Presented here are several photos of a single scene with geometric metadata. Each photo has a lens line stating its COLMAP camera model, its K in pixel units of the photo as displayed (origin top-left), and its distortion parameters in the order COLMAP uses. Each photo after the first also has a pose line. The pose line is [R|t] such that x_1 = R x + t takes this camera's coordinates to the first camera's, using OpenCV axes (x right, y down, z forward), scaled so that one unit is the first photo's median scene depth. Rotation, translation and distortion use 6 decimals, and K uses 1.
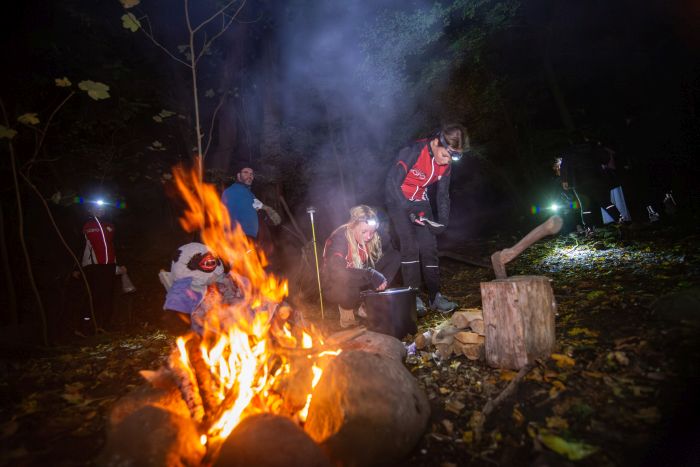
lens RADIAL K [[345.6, 0, 350.0], [0, 345.6, 233.5], [0, 0, 1]] dist [-0.001664, 0.000306]
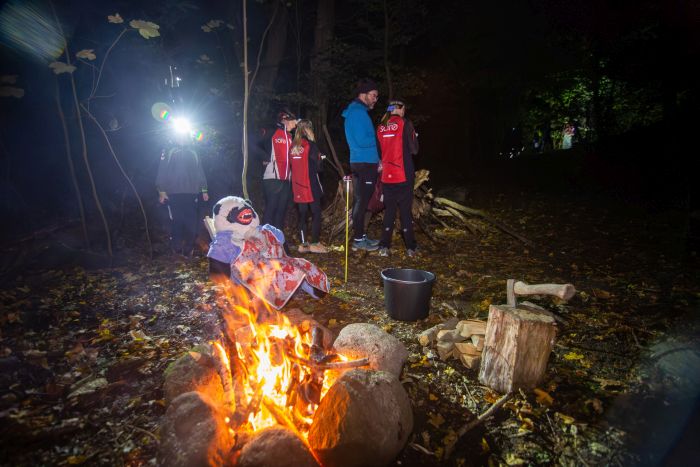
lens RADIAL K [[345.6, 0, 350.0], [0, 345.6, 233.5], [0, 0, 1]] dist [-0.001664, 0.000306]
pose [[0.984658, 0.152779, -0.084306, 0.008590], [-0.126688, 0.958152, 0.256700, -0.326605], [0.119996, -0.242082, 0.962807, -0.029714]]
